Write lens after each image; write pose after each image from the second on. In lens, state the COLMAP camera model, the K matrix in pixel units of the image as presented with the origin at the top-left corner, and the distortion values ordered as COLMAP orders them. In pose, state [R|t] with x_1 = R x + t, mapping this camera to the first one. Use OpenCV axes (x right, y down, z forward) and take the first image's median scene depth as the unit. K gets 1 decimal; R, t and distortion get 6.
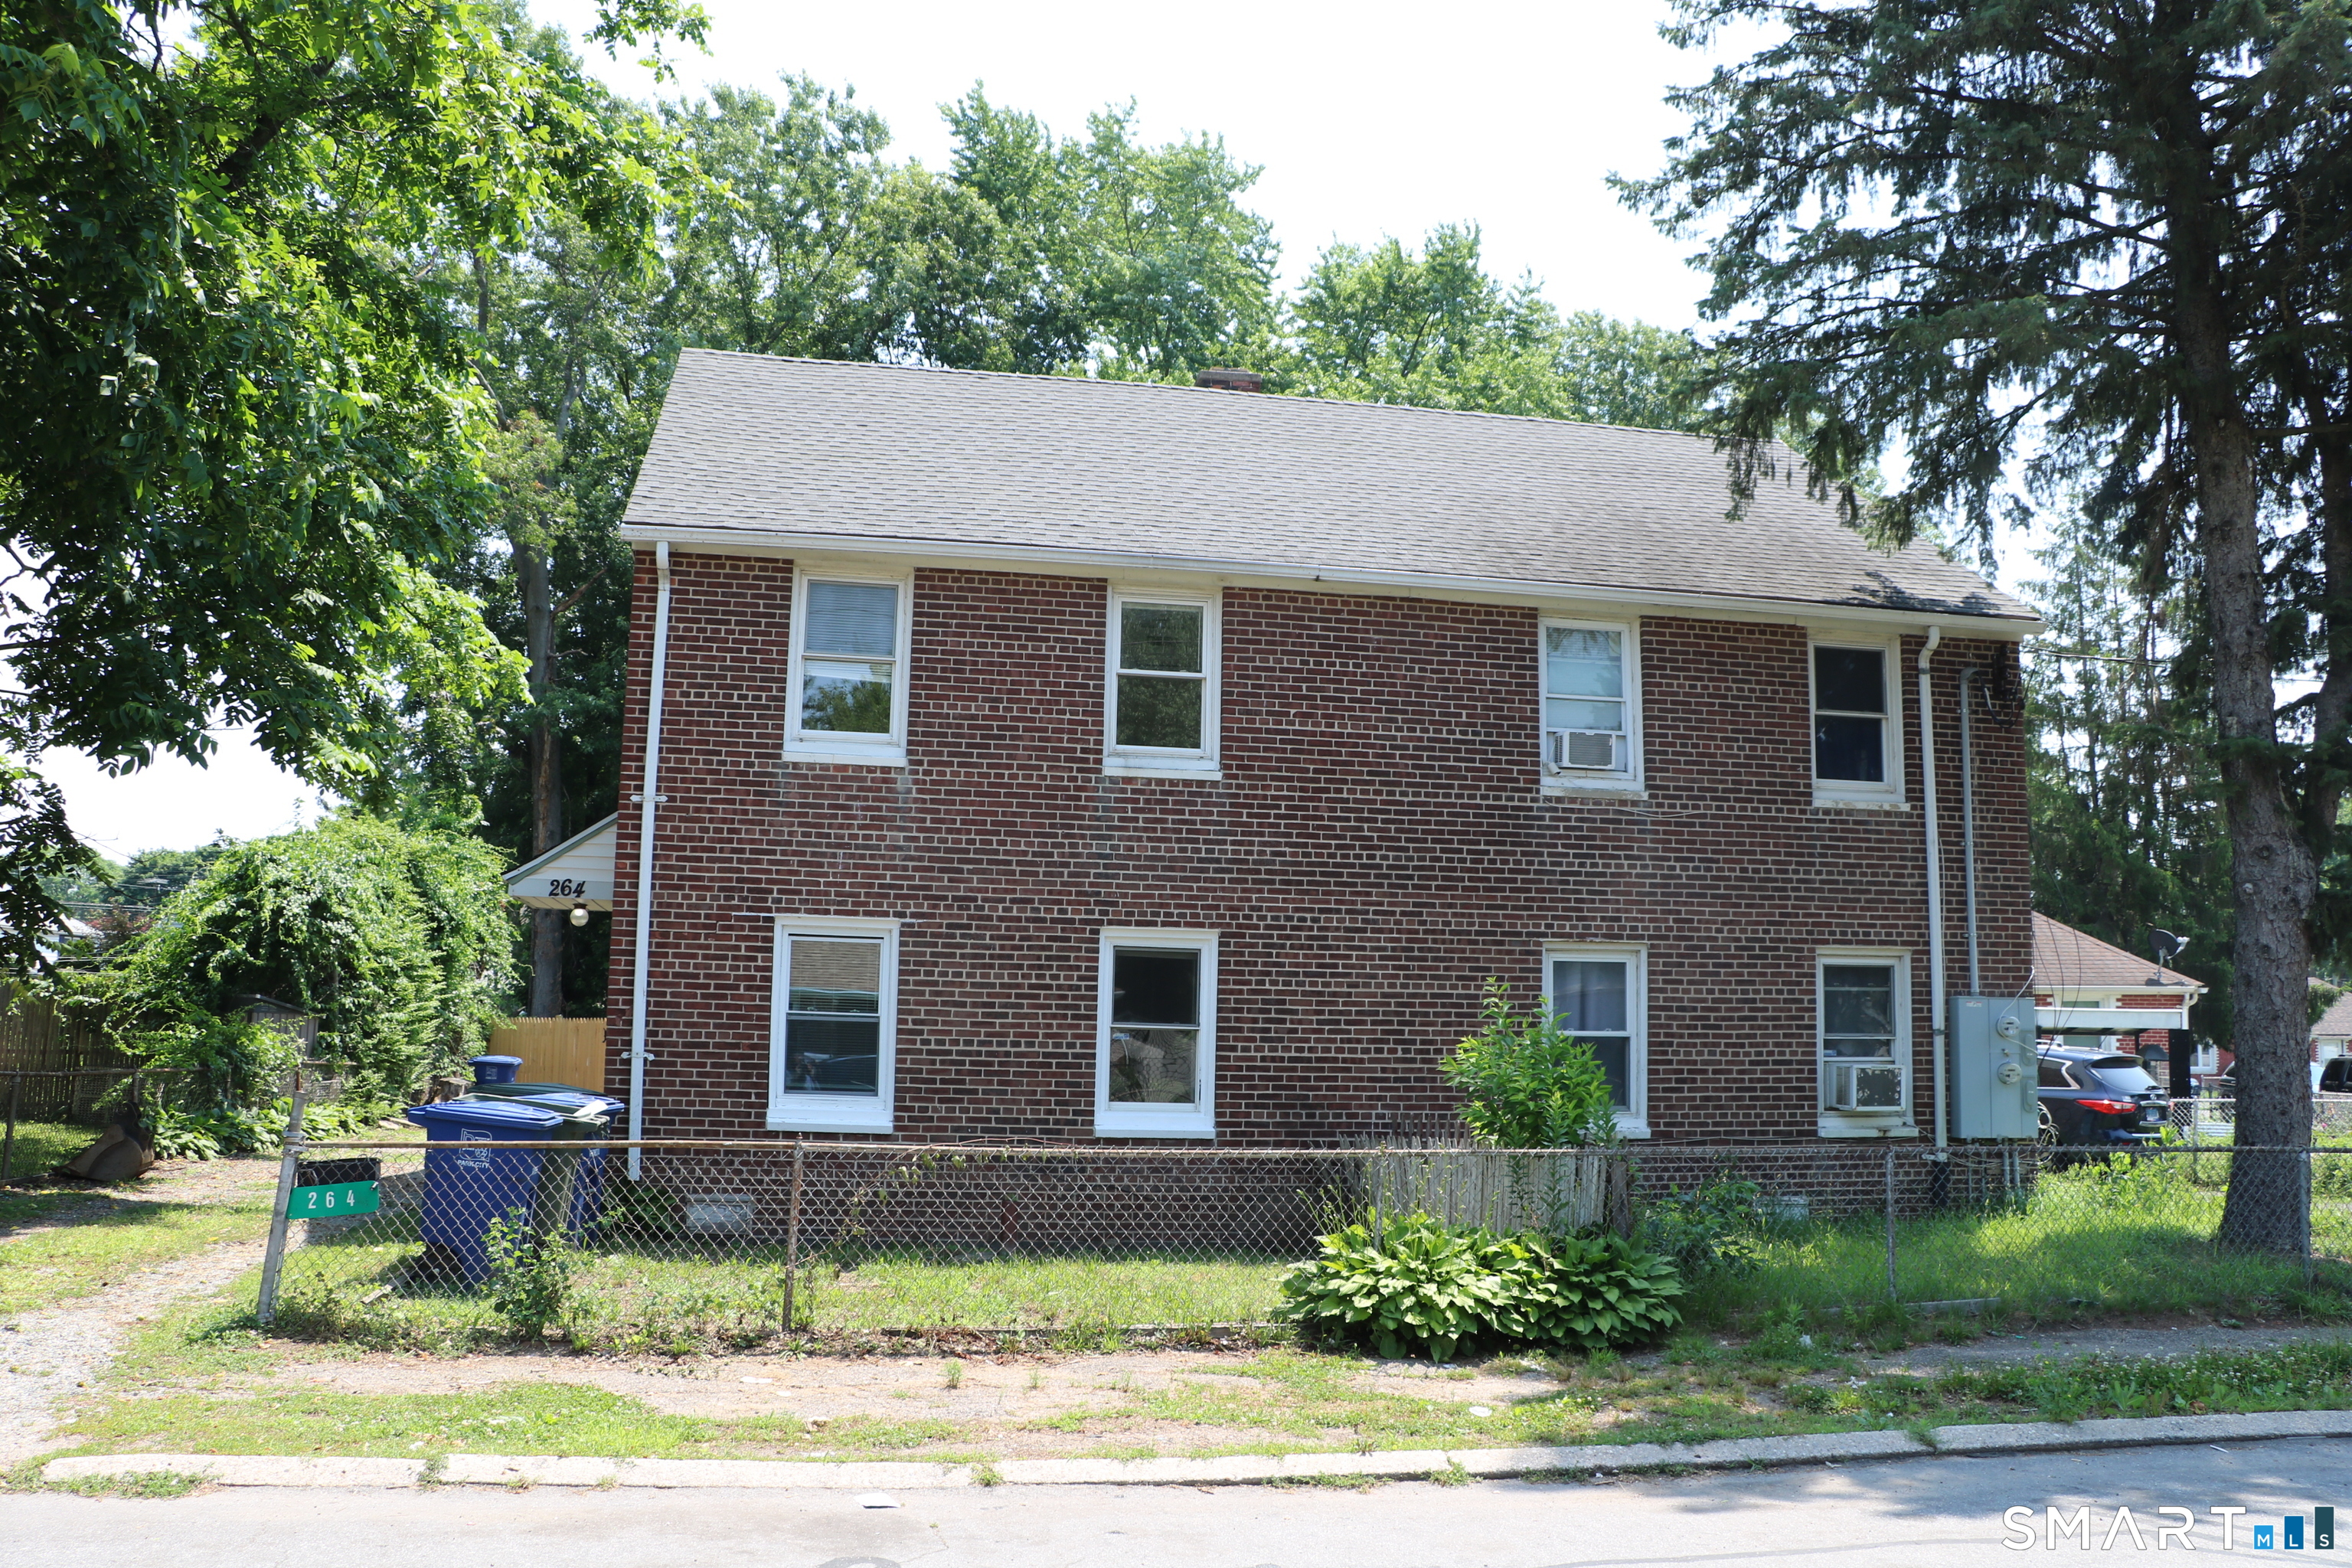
lens RADIAL K [[1917.8, 0, 1177.3], [0, 1917.8, 791.9], [0, 0, 1]] dist [-0.188481, 0.155672]
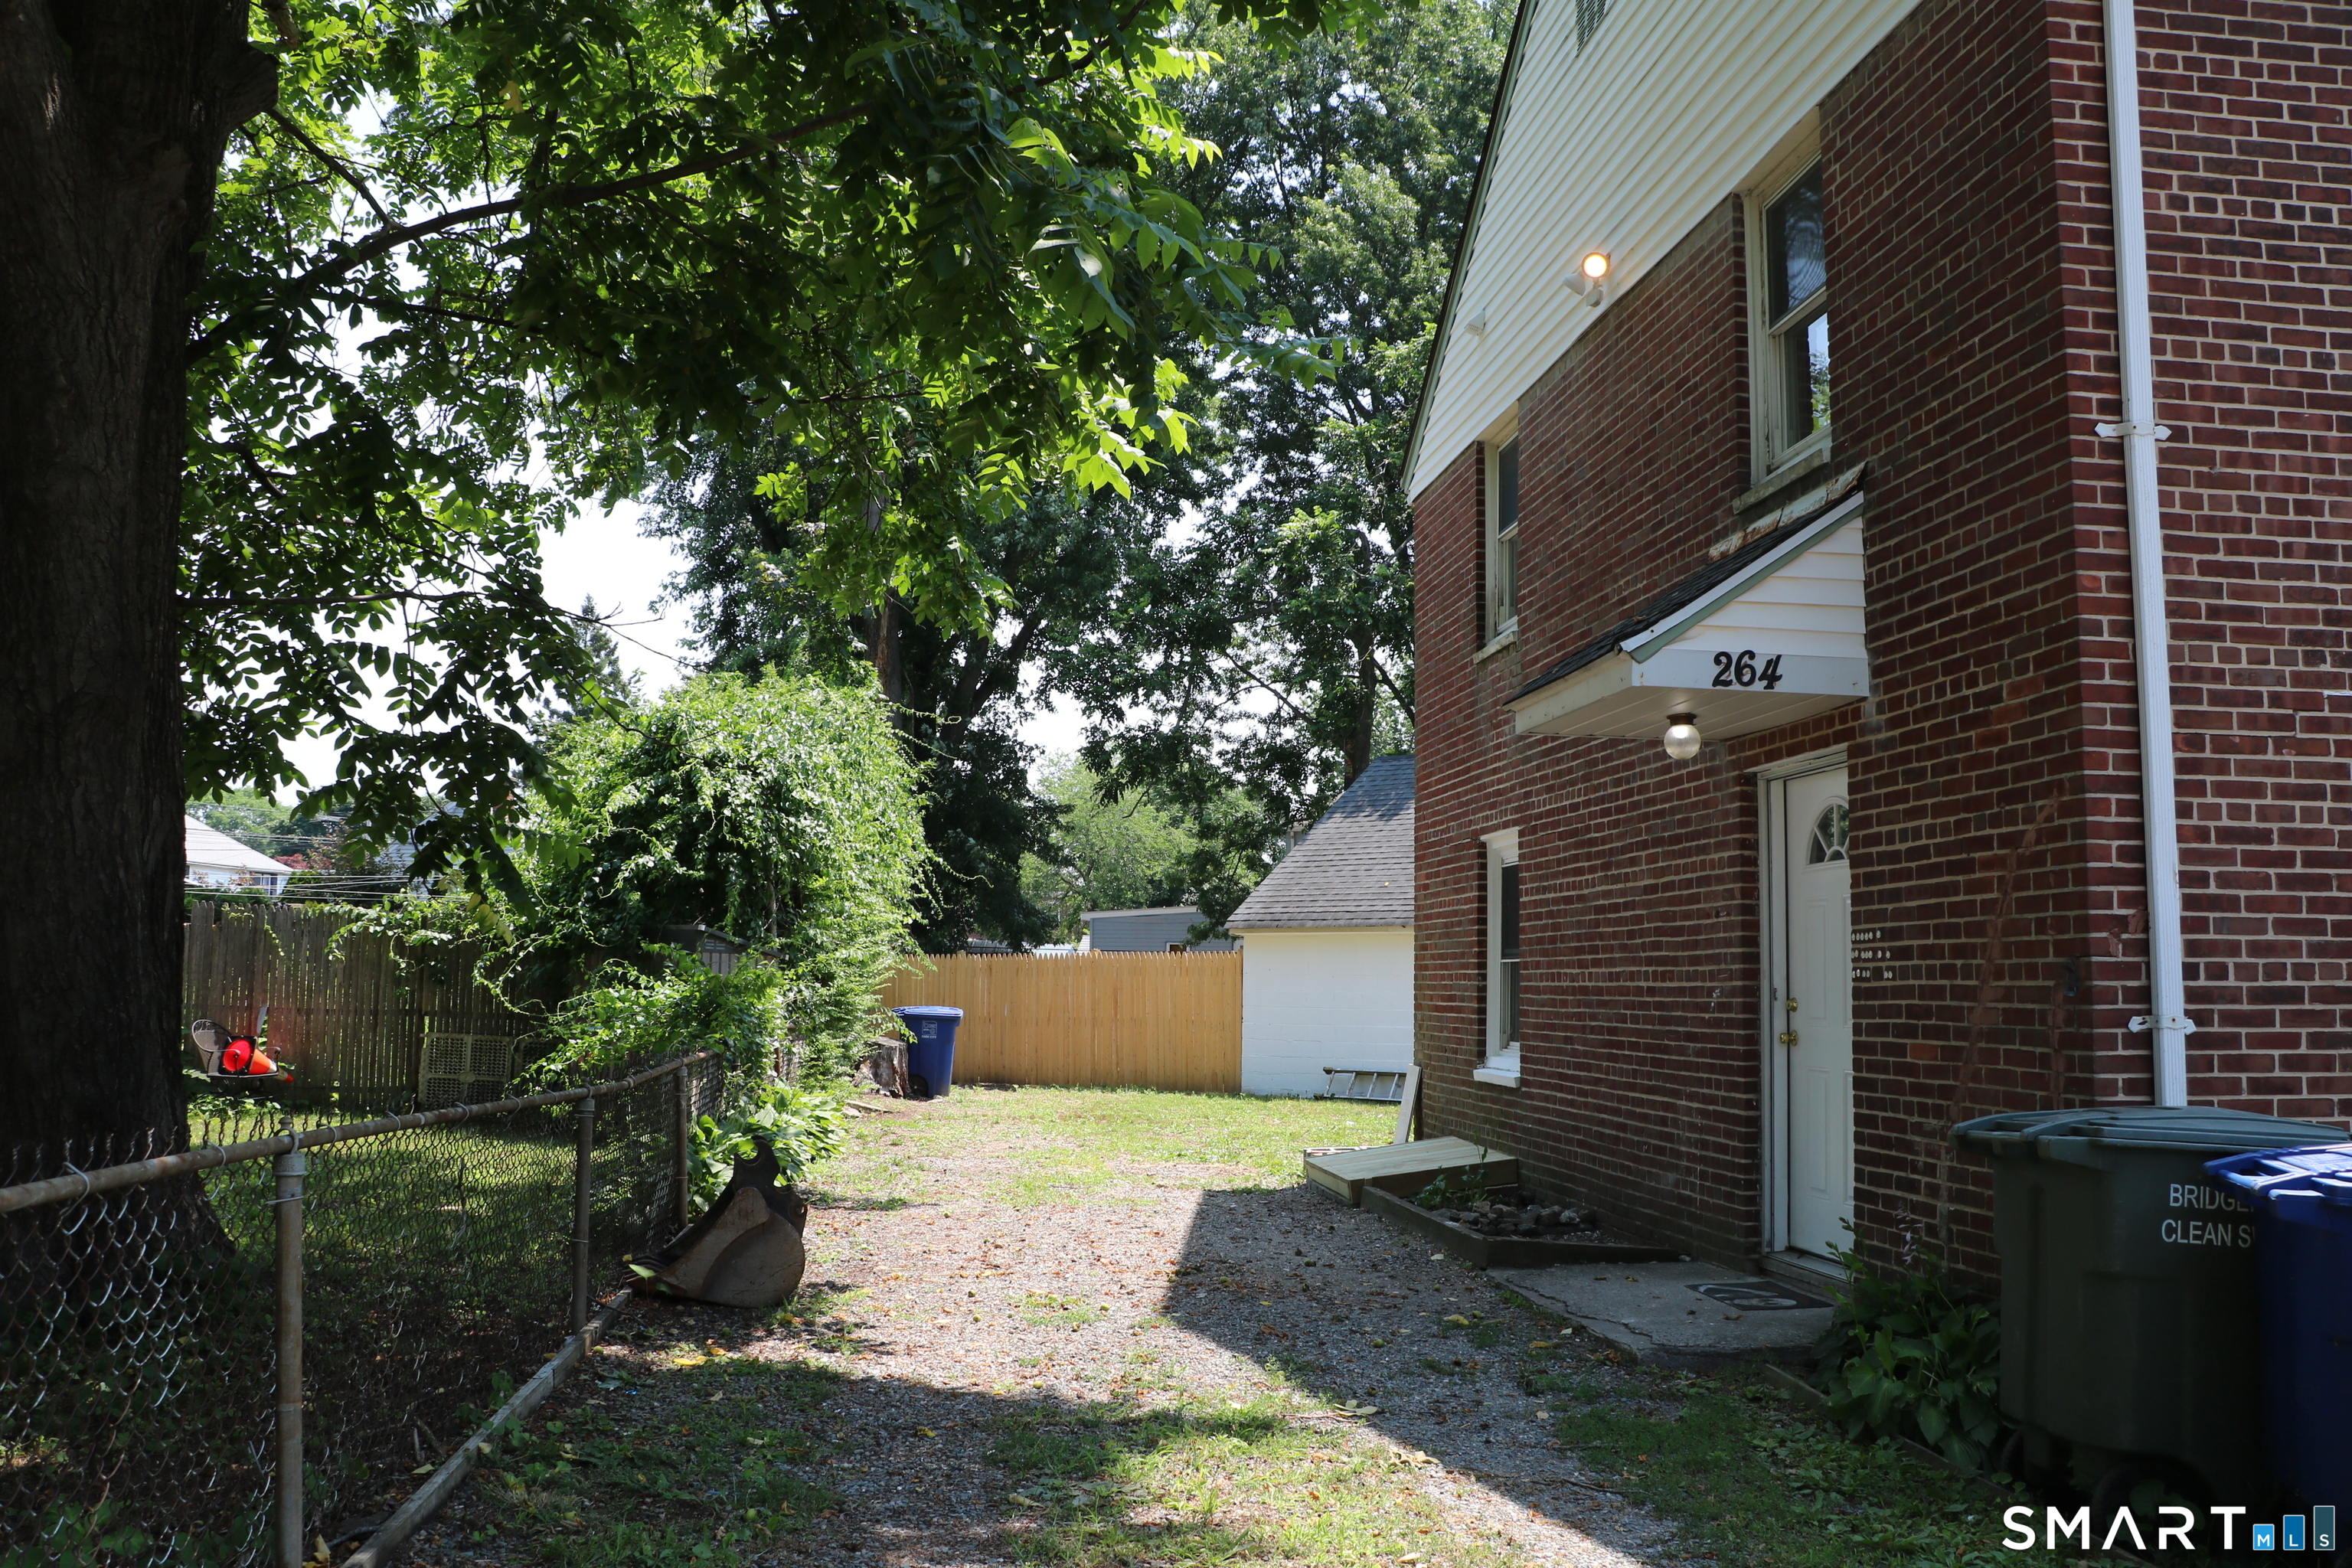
lens RADIAL K [[1917.8, 0, 1164.5], [0, 1917.8, 788.7], [0, 0, 1]] dist [-0.188481, 0.155672]
pose [[0.997404, -0.012837, -0.070860, -0.452321], [0.015277, 0.999305, 0.034002, 0.064923], [0.070374, -0.034997, 0.996907, 0.537137]]
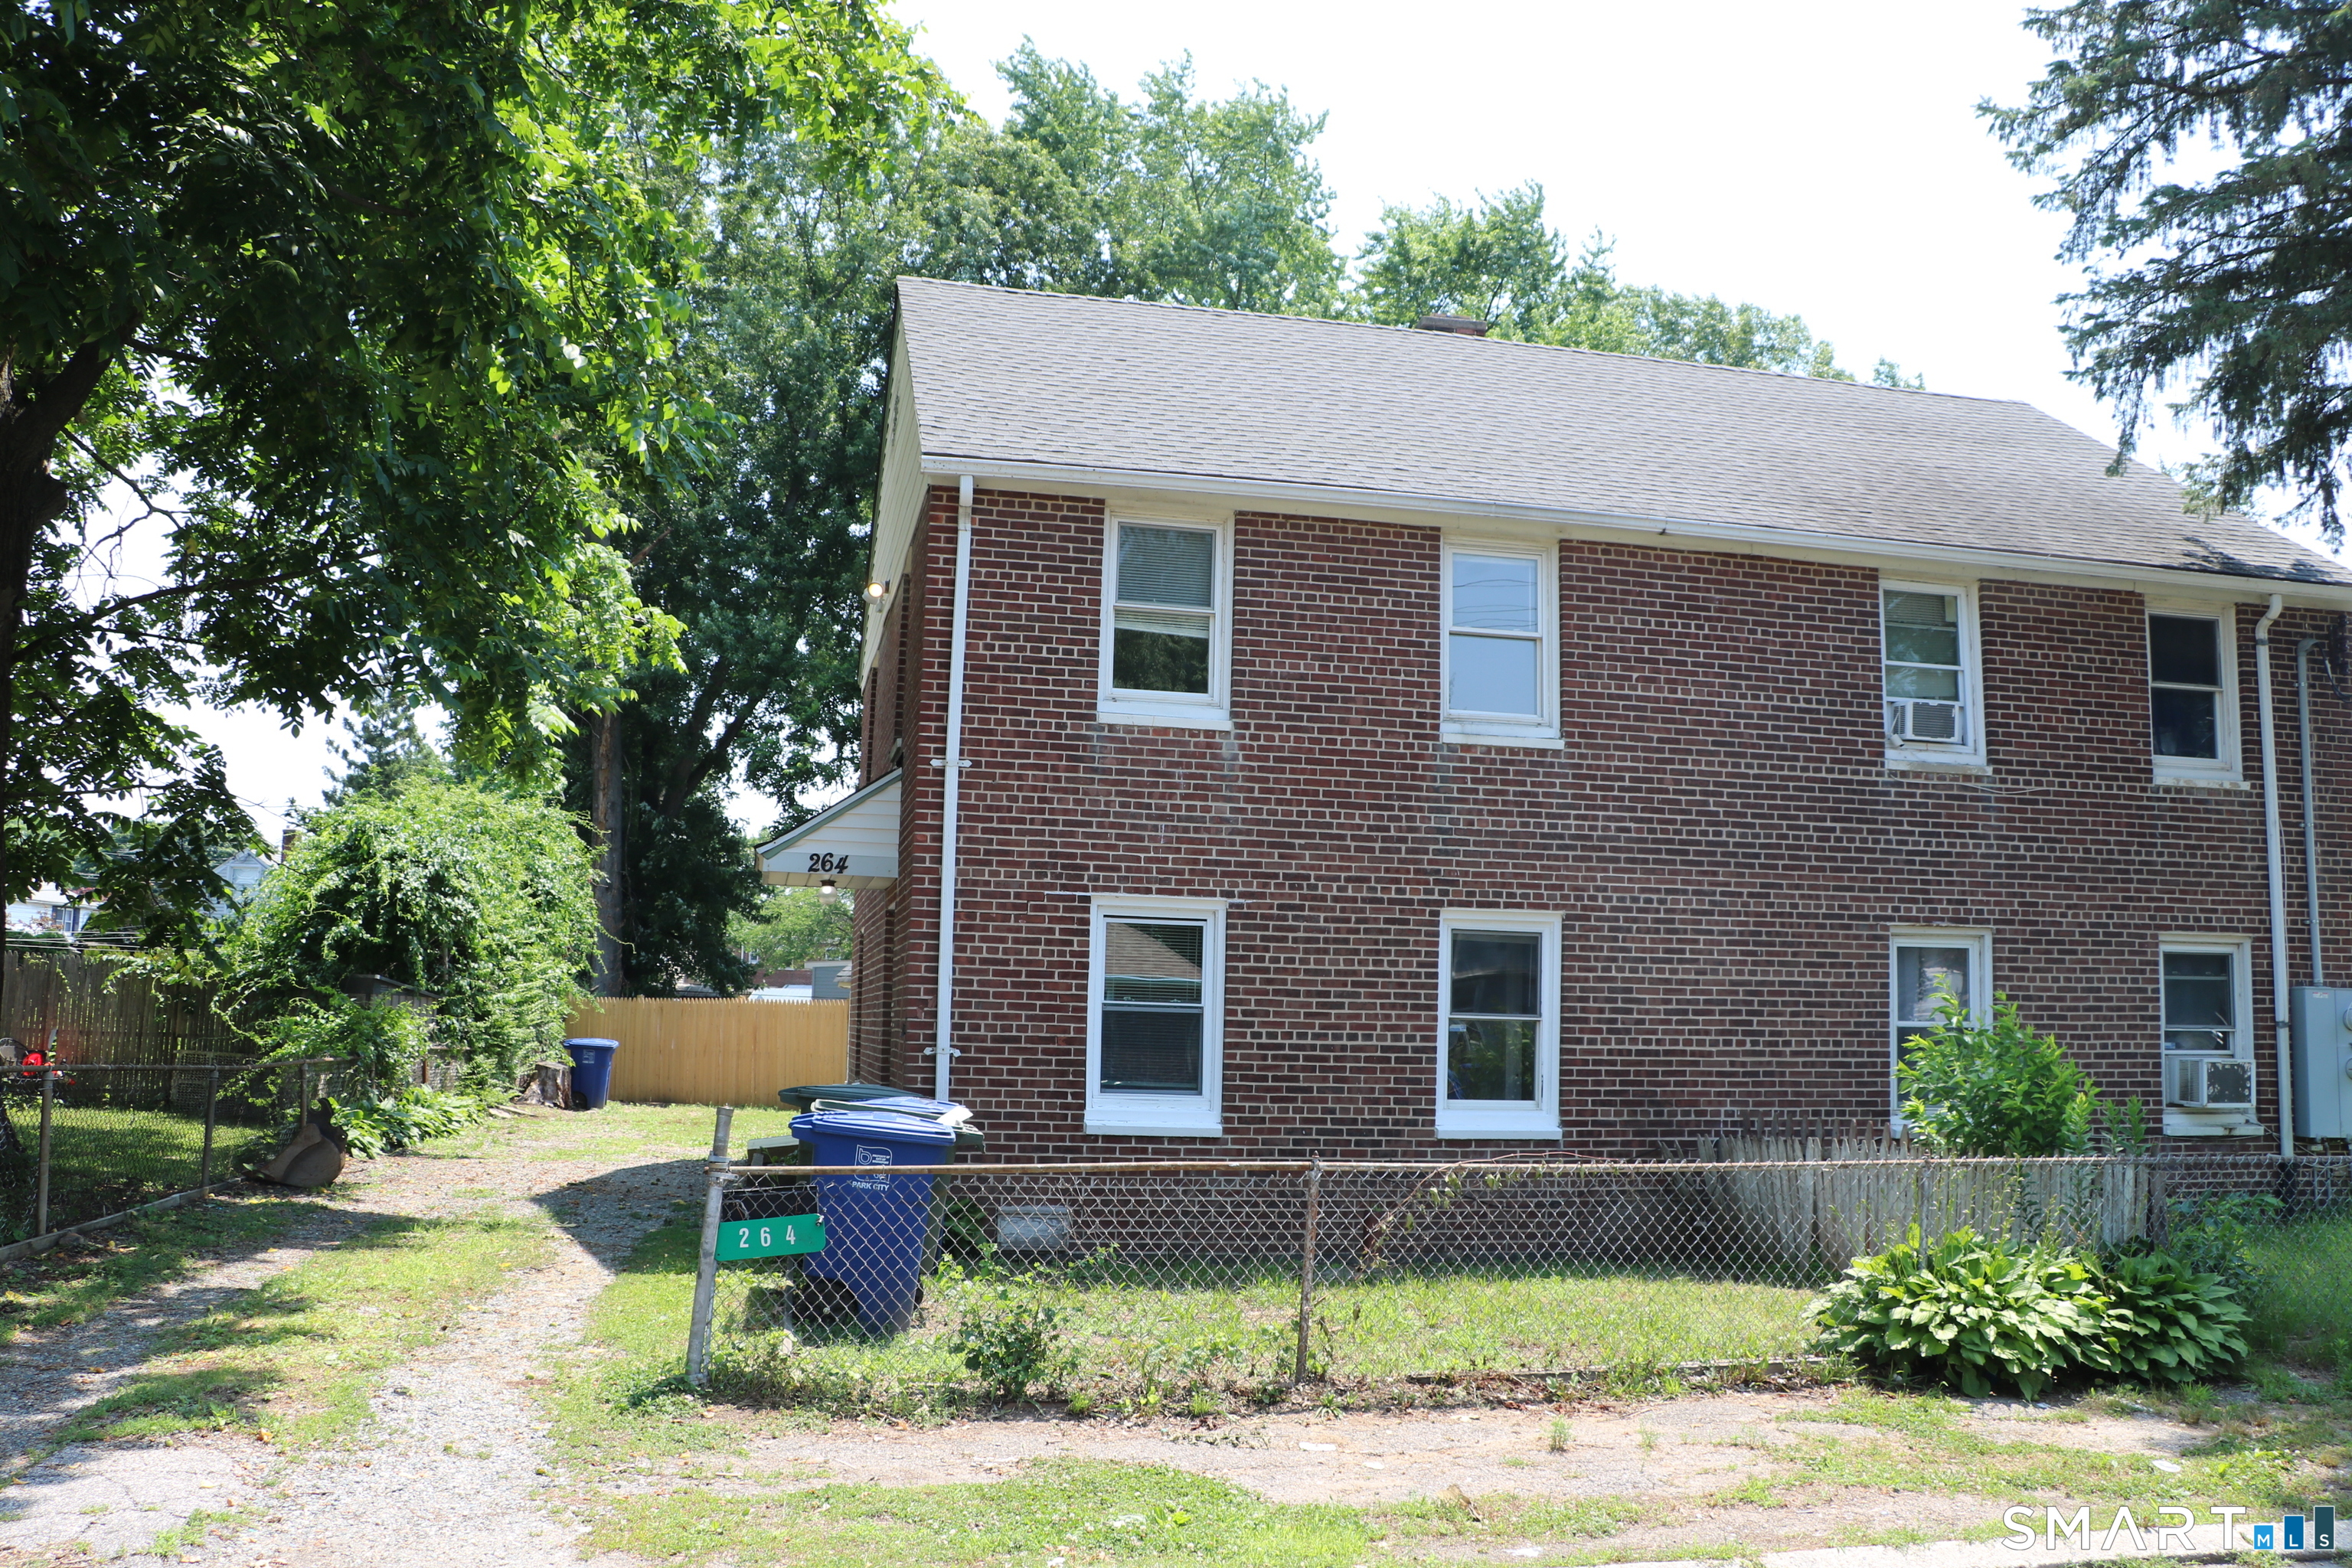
lens RADIAL K [[1917.8, 0, 1170.2], [0, 1917.8, 789.6], [0, 0, 1]] dist [-0.188481, 0.155672]
pose [[0.999834, 0.008327, 0.016191, -0.182382], [-0.008501, 0.999907, 0.010698, 0.005199], [-0.016100, -0.010834, 0.999812, 0.092226]]
